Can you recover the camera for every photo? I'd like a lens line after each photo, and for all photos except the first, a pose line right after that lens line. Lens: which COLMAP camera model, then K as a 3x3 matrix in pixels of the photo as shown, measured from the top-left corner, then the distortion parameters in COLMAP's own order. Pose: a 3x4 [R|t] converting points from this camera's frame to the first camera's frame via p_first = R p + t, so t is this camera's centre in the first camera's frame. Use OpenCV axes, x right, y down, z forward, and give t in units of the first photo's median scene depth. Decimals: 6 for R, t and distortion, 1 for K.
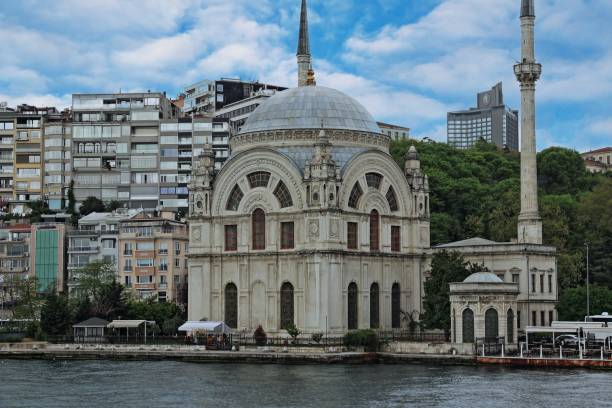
lens RADIAL K [[1315.6, 0, 307.6], [0, 1315.6, 154.4], [0, 0, 1]] dist [0.121953, 0.000000]
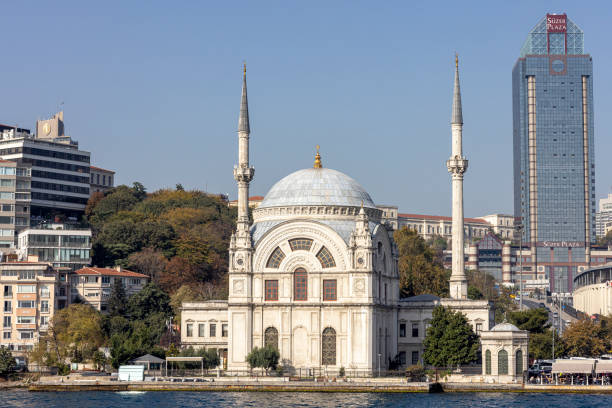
lens RADIAL K [[1448.2, 0, 330.2], [0, 1448.2, 202.0], [0, 0, 1]] dist [0.120418, 0.000000]
pose [[0.910157, 0.047588, 0.411520, -0.573660], [-0.054478, 0.998502, 0.005023, -0.028773], [-0.410665, -0.026991, 0.911387, -0.251093]]
